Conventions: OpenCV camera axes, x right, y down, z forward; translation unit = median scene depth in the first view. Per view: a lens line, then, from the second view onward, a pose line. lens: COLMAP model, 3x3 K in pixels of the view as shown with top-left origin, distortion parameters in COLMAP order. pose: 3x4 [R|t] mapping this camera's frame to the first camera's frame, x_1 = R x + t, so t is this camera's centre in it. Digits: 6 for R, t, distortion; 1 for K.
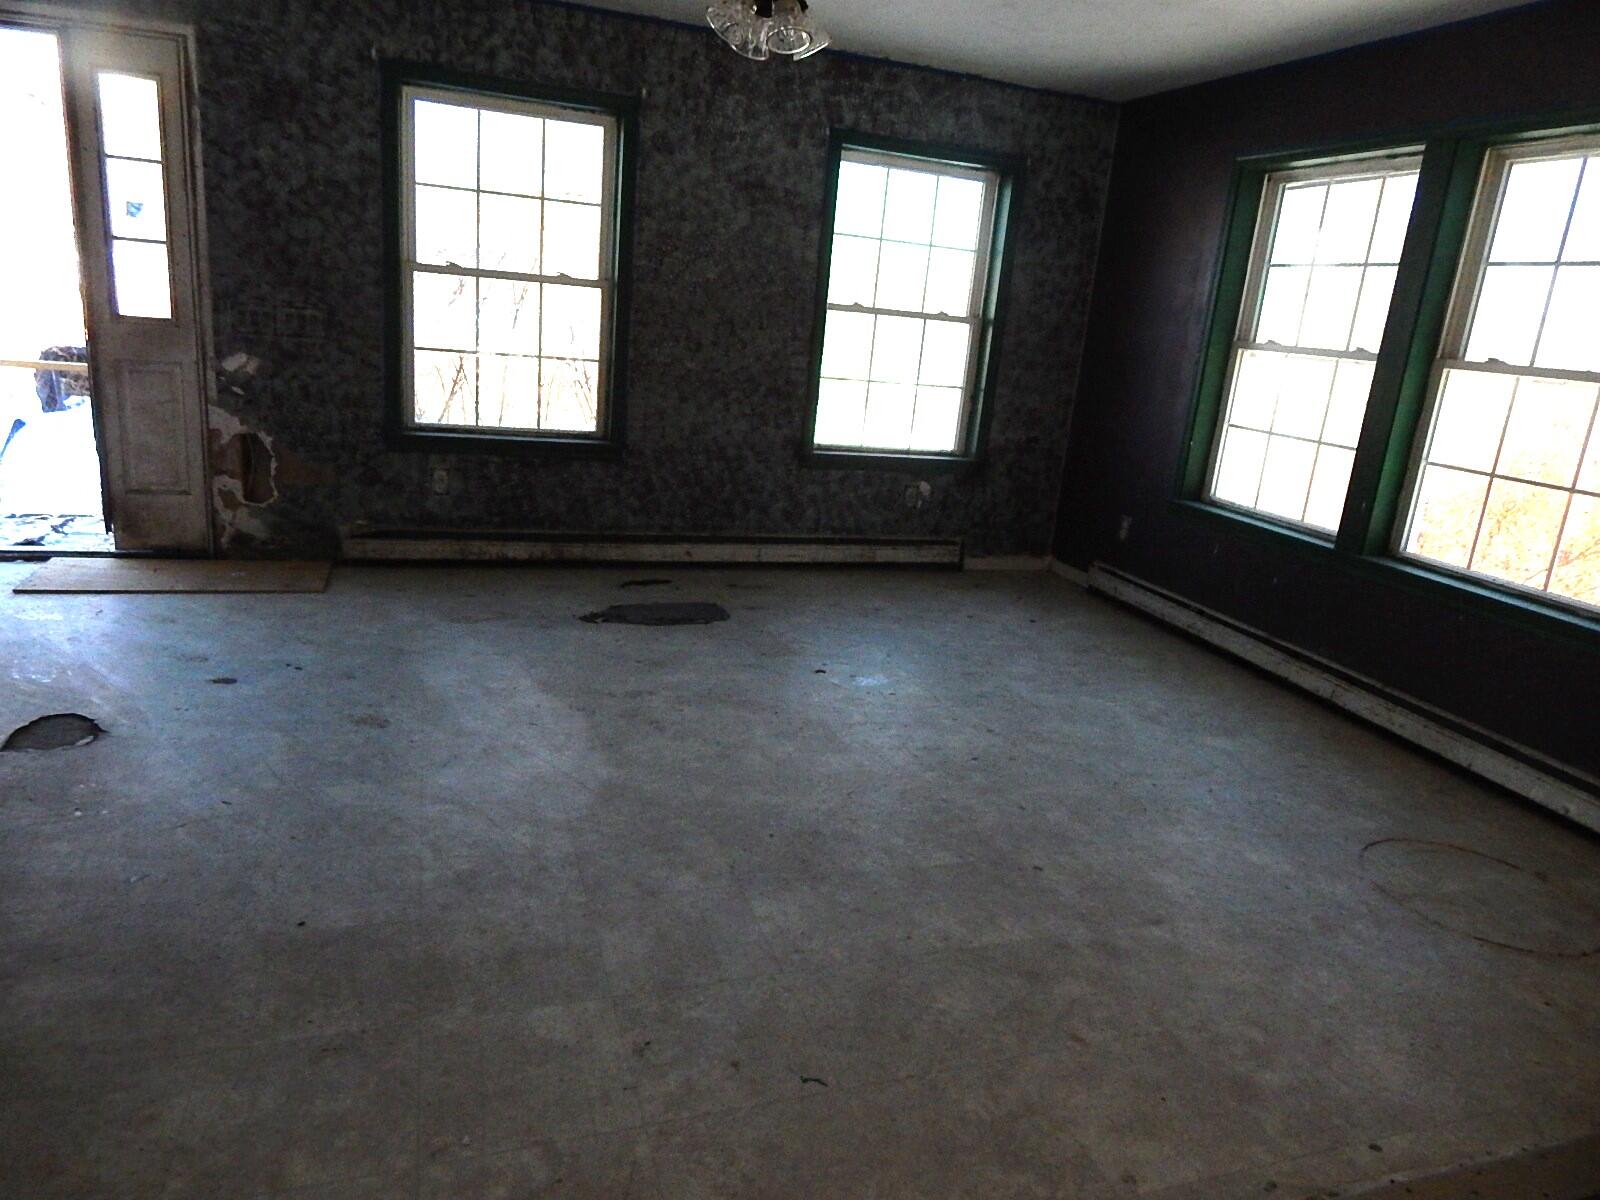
lens RADIAL K [[1049.2, 0, 797.0], [0, 1049.2, 591.2], [0, 0, 1]] dist [-0.005628, -0.000453]
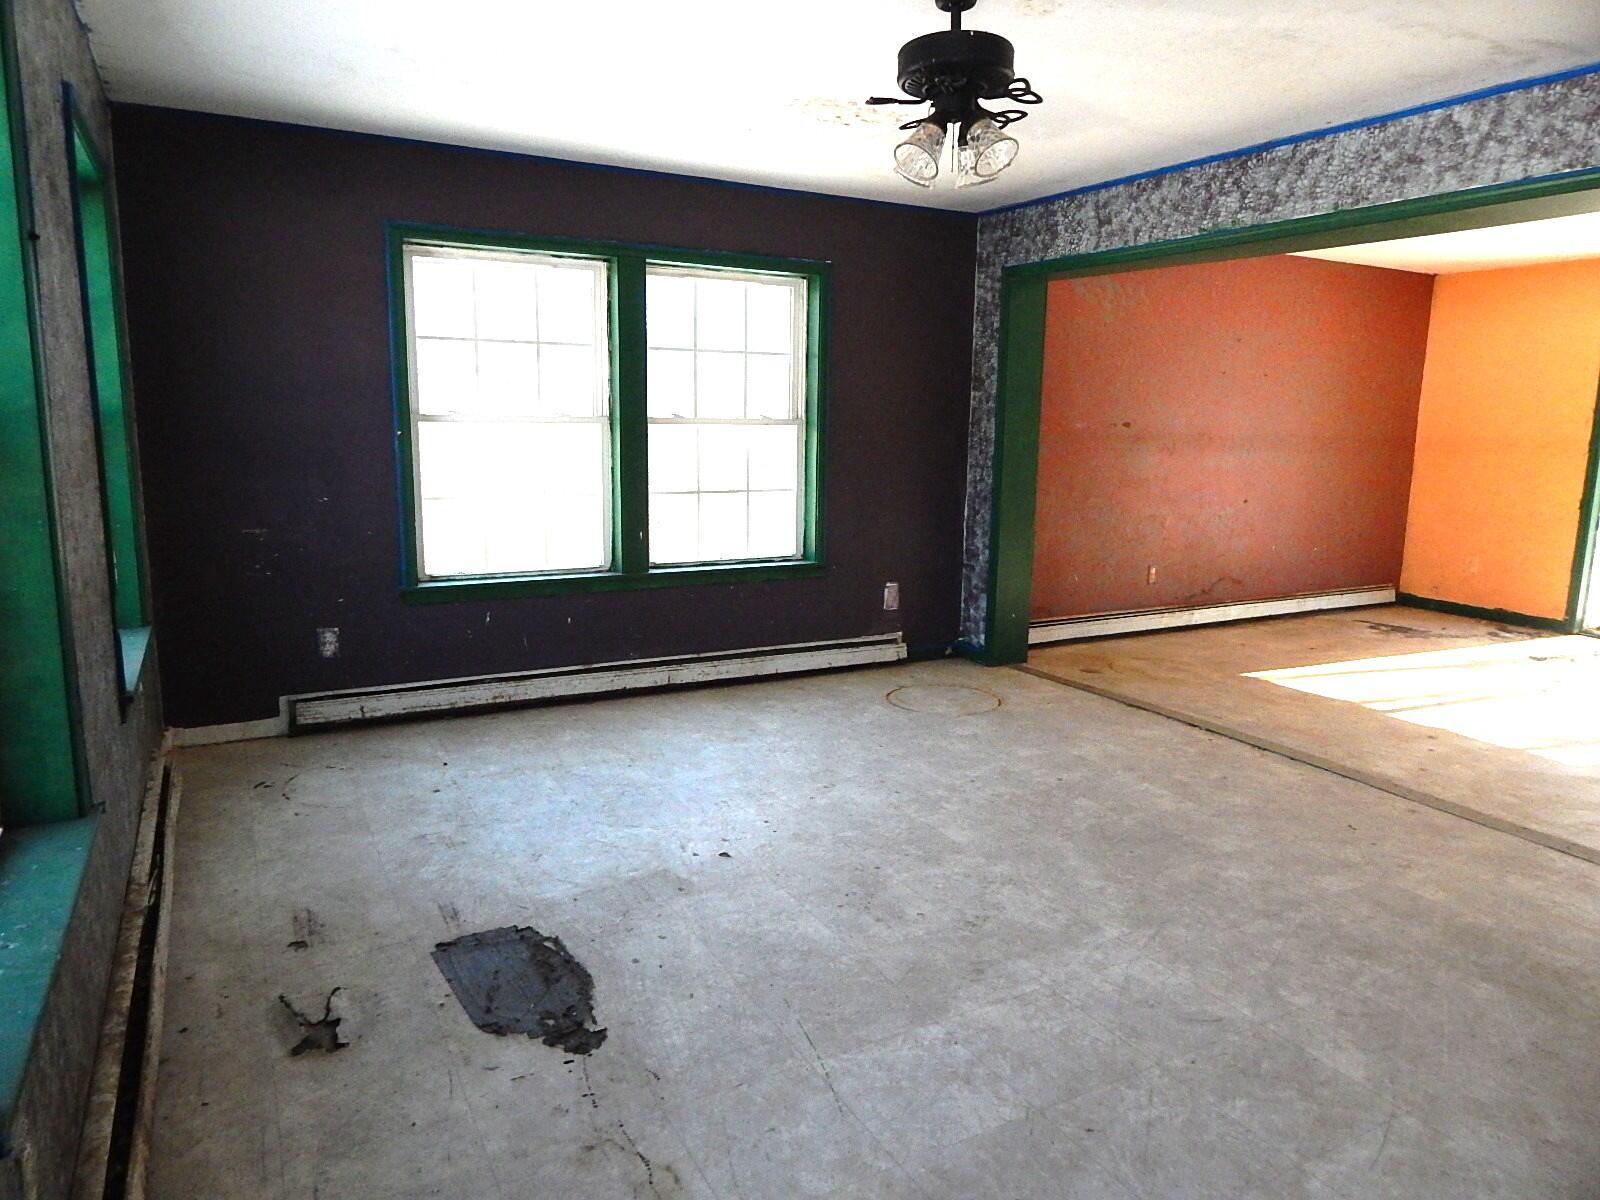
lens RADIAL K [[1049.2, 0, 797.0], [0, 1049.2, 591.2], [0, 0, 1]] dist [-0.005628, -0.000453]
pose [[-0.165772, -0.257595, 0.951927, -0.780768], [0.228690, 0.928927, 0.291196, -0.373378], [-0.959281, 0.265968, -0.095081, 1.035569]]
